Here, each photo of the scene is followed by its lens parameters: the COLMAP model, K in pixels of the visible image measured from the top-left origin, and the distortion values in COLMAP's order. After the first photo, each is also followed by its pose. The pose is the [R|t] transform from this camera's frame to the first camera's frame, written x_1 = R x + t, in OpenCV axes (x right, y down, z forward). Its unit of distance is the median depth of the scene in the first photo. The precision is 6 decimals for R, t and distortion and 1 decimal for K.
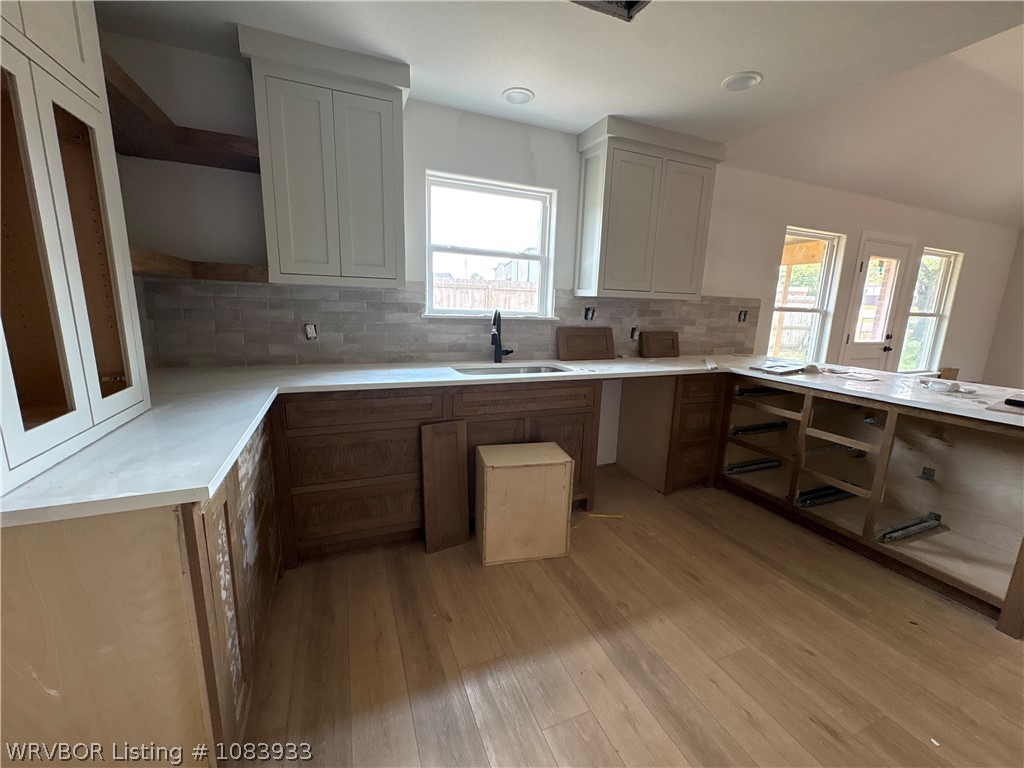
lens RADIAL K [[408.4, 0, 511.1], [0, 408.4, 384.1], [0, 0, 1]] dist [-0.002226, 0.000471]
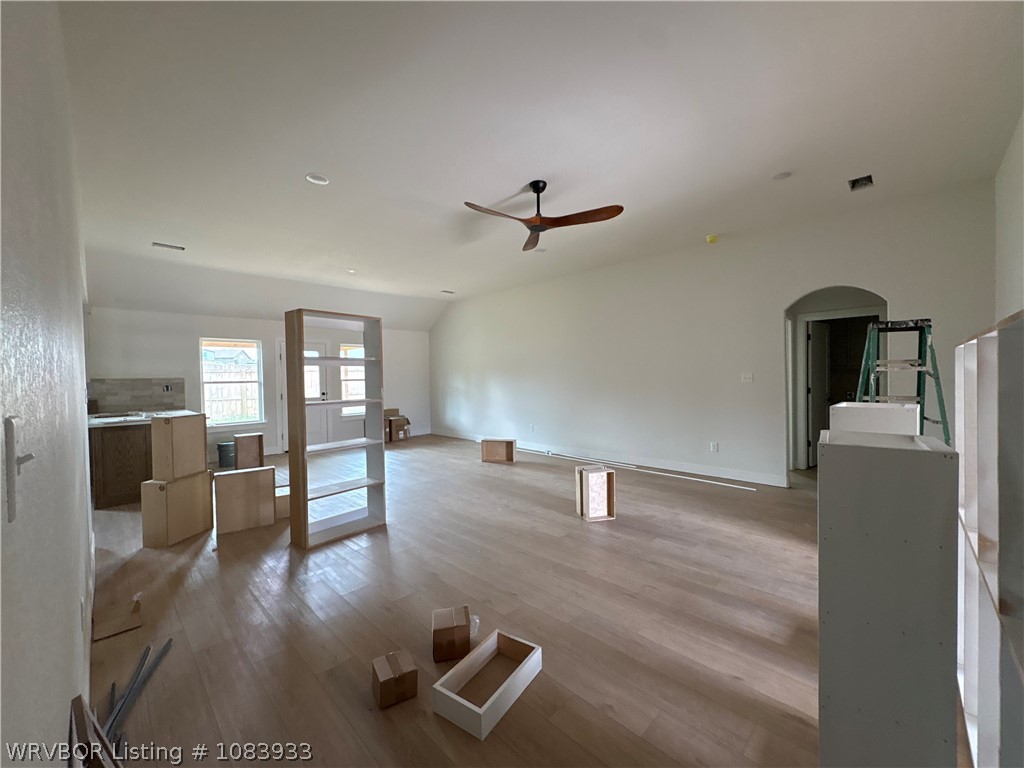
lens RADIAL K [[408.4, 0, 514.9], [0, 408.4, 381.6], [0, 0, 1]] dist [-0.002226, 0.000471]
pose [[0.918141, -0.052913, 0.392704, 1.861961], [0.122312, 0.980494, -0.153853, 0.379040], [-0.376903, 0.189292, 0.906704, -1.699658]]
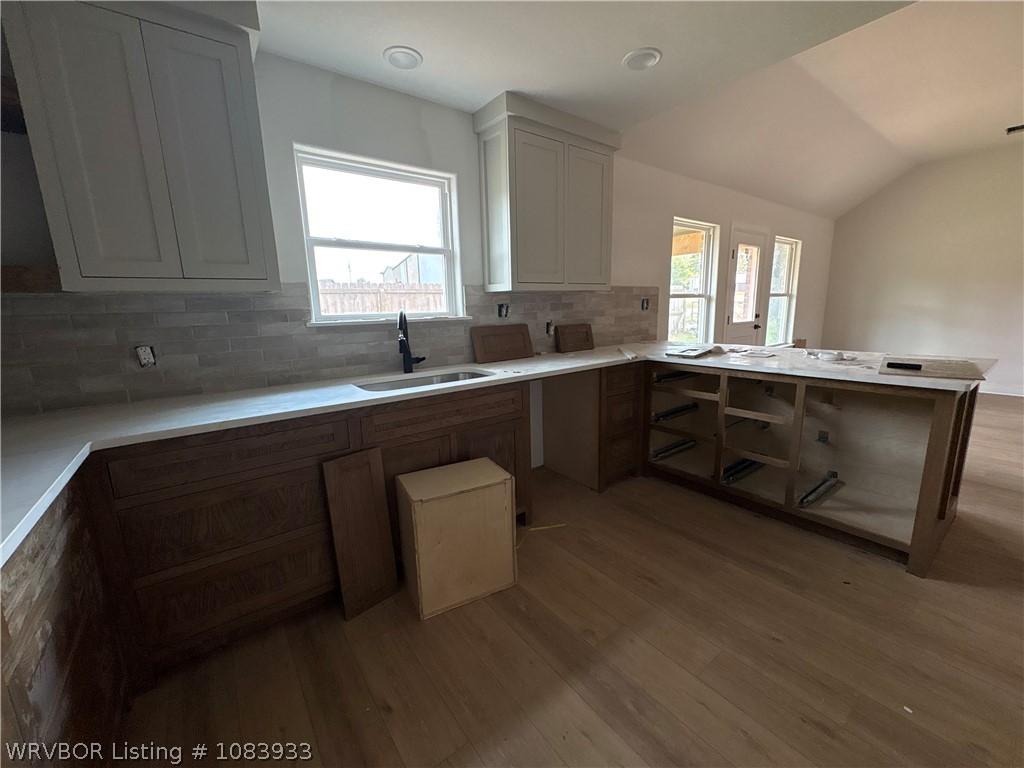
lens RADIAL K [[408.4, 0, 511.5], [0, 408.4, 383.7], [0, 0, 1]] dist [-0.002226, 0.000471]
pose [[0.966259, -0.102117, 0.236464, -0.031620], [0.103088, 0.994638, 0.008287, -0.015957], [-0.236042, 0.016369, 0.971605, 0.124157]]
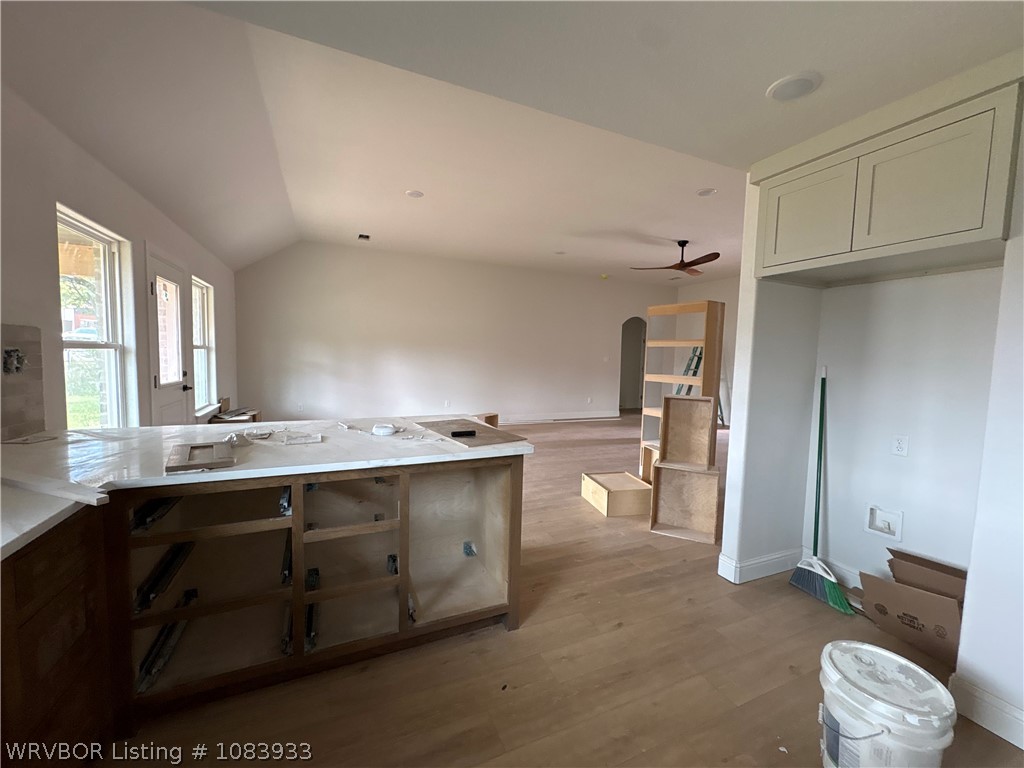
lens RADIAL K [[408.4, 0, 513.6], [0, 408.4, 381.4], [0, 0, 1]] dist [-0.002226, 0.000471]
pose [[-0.035935, -0.098672, 0.994471, 0.087610], [0.163297, 0.981159, 0.103252, -0.141615], [-0.985922, 0.166105, -0.019145, 0.629947]]
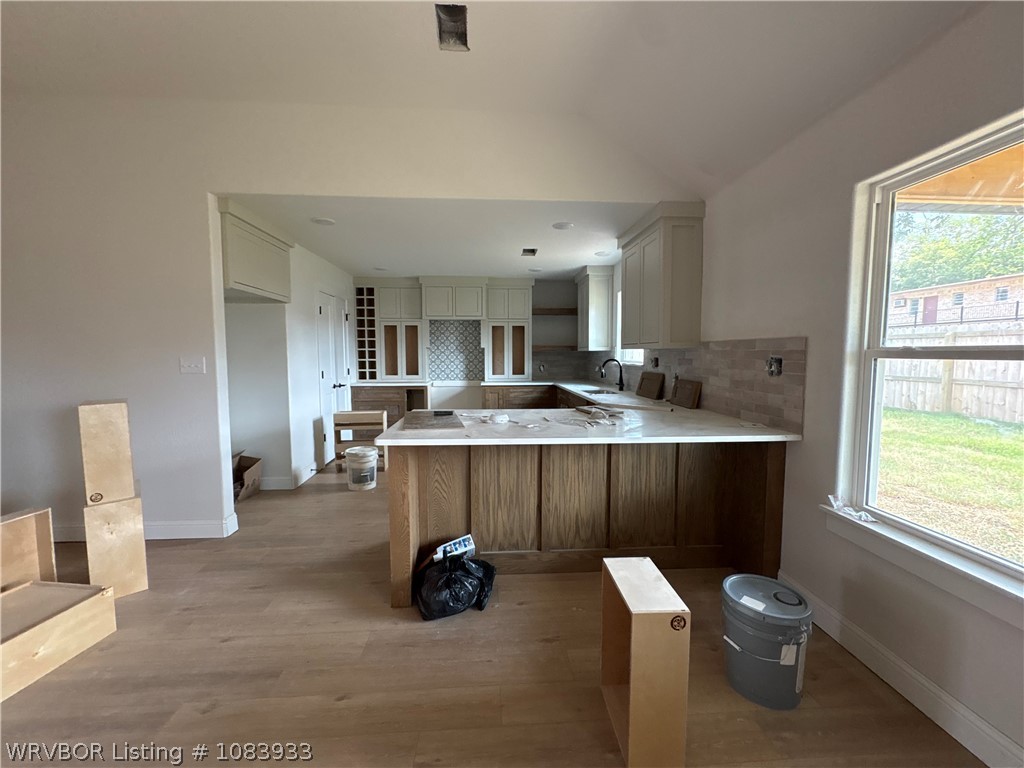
lens RADIAL K [[408.4, 0, 513.5], [0, 408.4, 382.3], [0, 0, 1]] dist [-0.002226, 0.000471]
pose [[-0.317869, 0.037631, -0.947388, 1.917888], [-0.189812, 0.976458, 0.102472, -0.195998], [0.928941, 0.212398, -0.303243, 1.230336]]
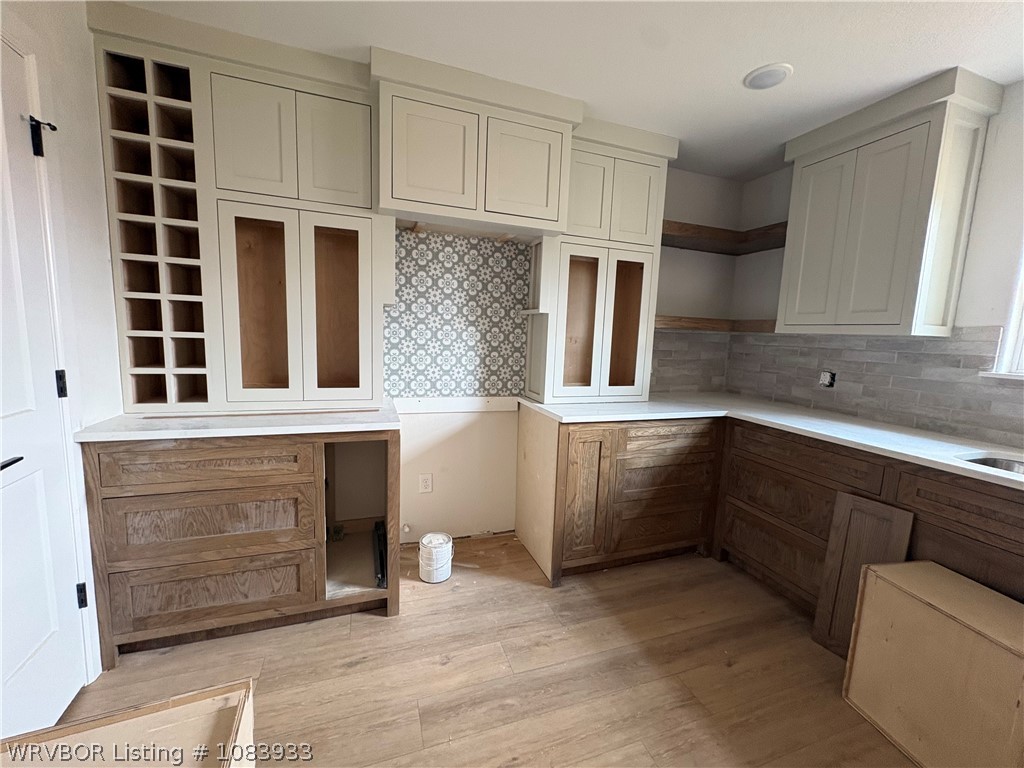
lens RADIAL K [[408.4, 0, 512.0], [0, 408.4, 382.2], [0, 0, 1]] dist [-0.002226, 0.000471]
pose [[-0.049349, 0.091222, -0.994607, 0.541333], [-0.233168, 0.967252, 0.100282, -0.037271], [0.971184, 0.236859, -0.026463, 0.249988]]
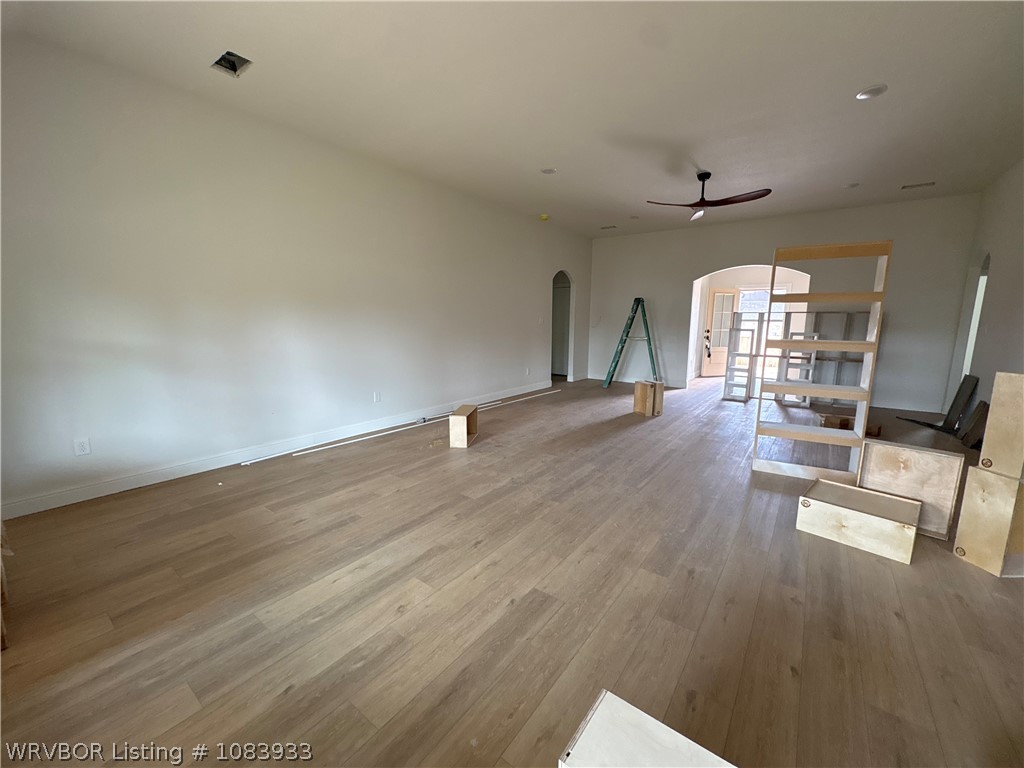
lens RADIAL K [[408.4, 0, 509.5], [0, 408.4, 380.9], [0, 0, 1]] dist [-0.002226, 0.000471]
pose [[-0.516809, -0.164265, 0.840194, 1.183514], [0.139861, 0.952033, 0.272160, -0.255405], [-0.844599, 0.258165, -0.469045, 1.443967]]
